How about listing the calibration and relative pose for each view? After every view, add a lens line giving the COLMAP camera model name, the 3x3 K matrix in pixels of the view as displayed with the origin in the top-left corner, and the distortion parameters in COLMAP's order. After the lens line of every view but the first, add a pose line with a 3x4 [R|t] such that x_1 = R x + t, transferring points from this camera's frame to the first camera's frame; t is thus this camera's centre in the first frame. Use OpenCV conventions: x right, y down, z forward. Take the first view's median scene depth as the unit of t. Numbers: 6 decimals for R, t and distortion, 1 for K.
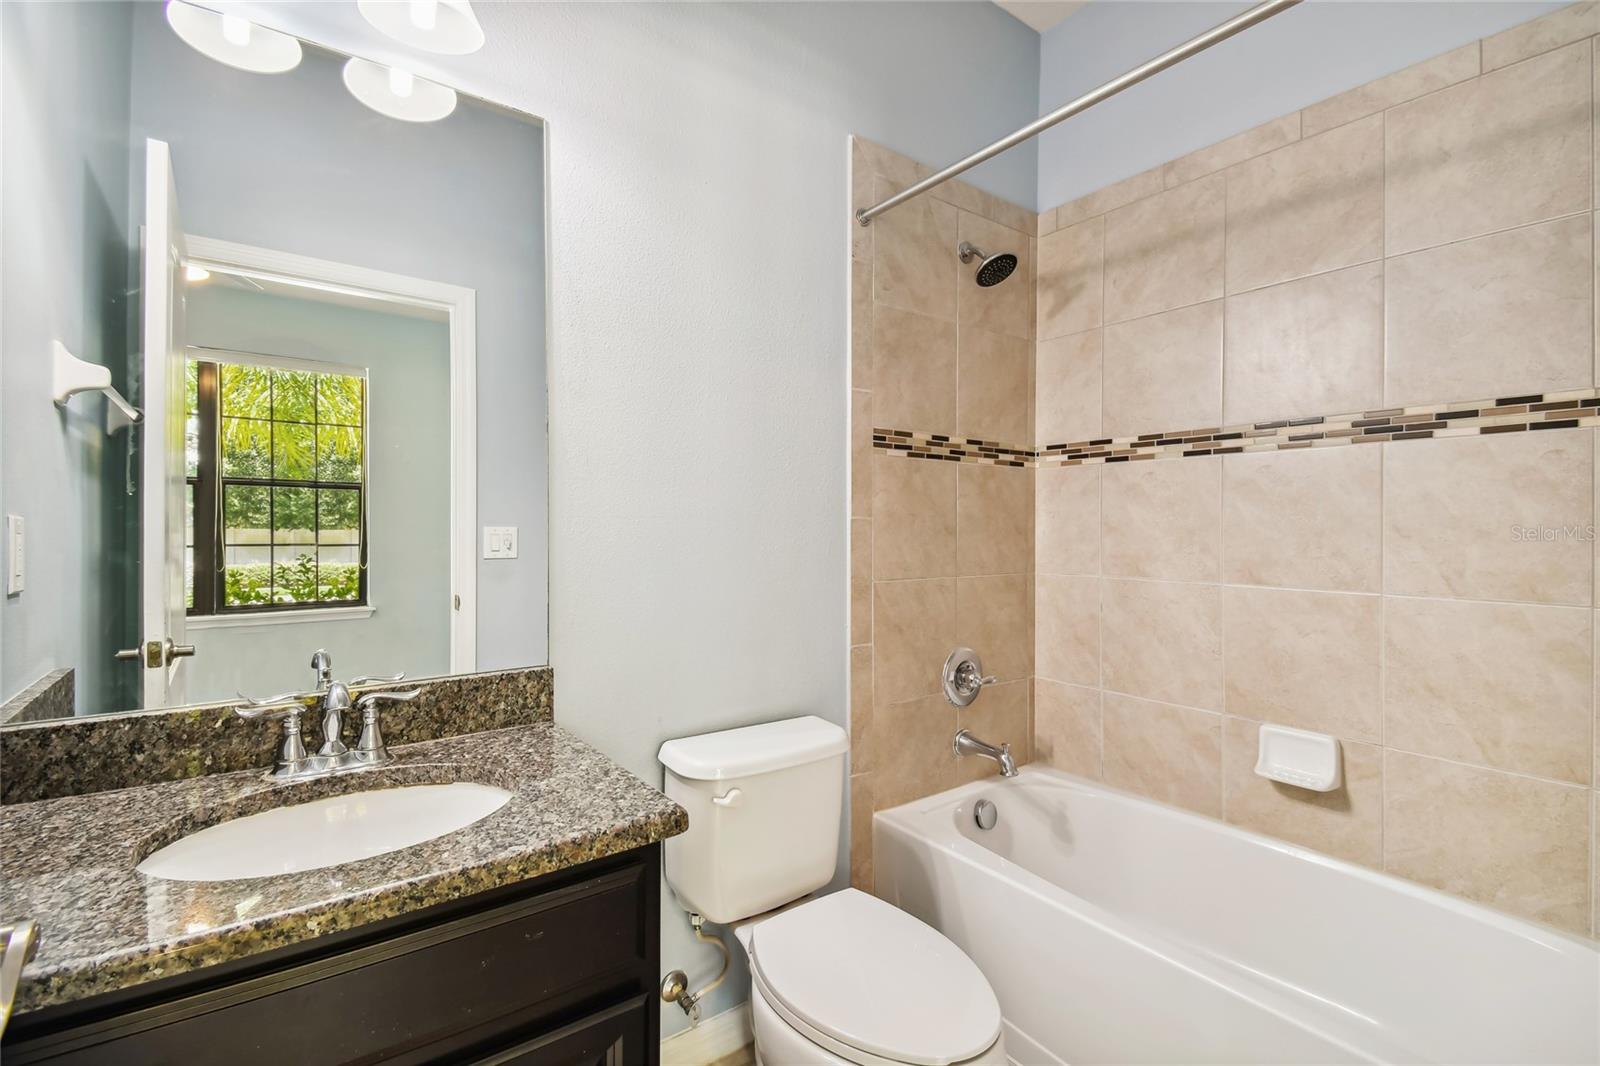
lens RADIAL K [[725.8, 0, 813.8], [0, 725.8, 531.2], [0, 0, 1]] dist [-0.005227, -0.005697]
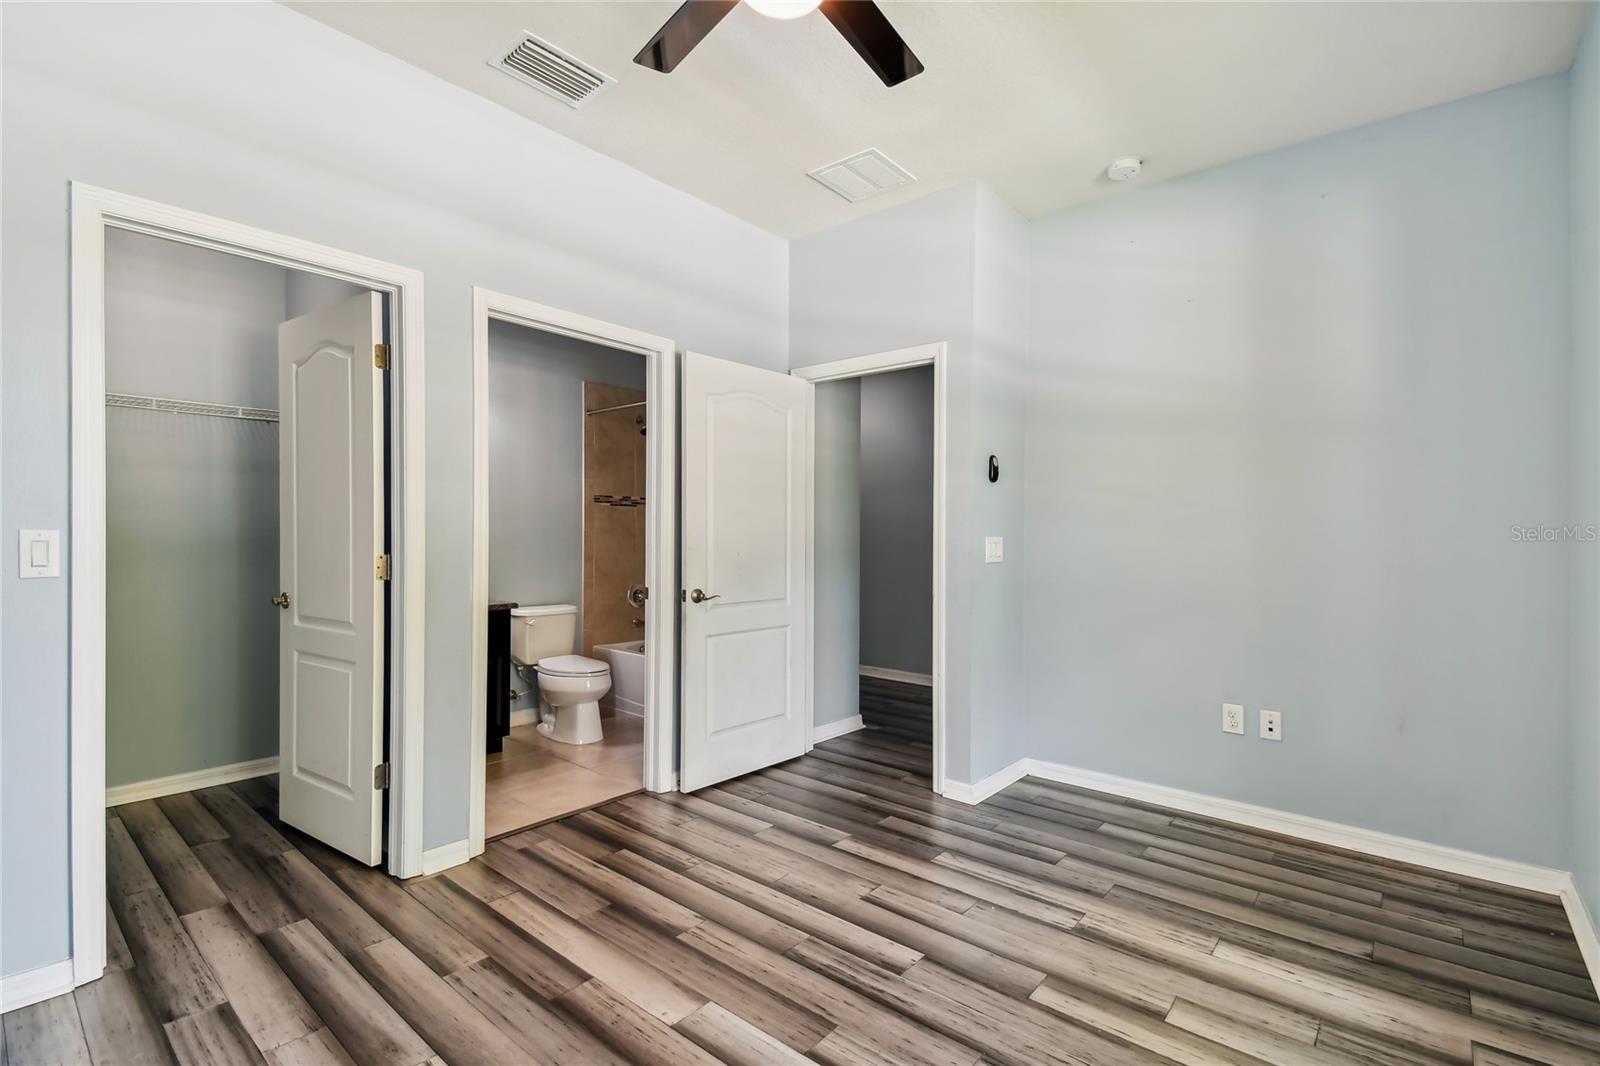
lens RADIAL K [[725.8, 0, 804.7], [0, 725.8, 537.4], [0, 0, 1]] dist [-0.005227, -0.005697]
pose [[0.976689, -0.002189, 0.214646, 0.261849], [0.002908, 0.999991, -0.003037, 0.016385], [-0.214638, 0.003591, 0.976687, -1.670309]]
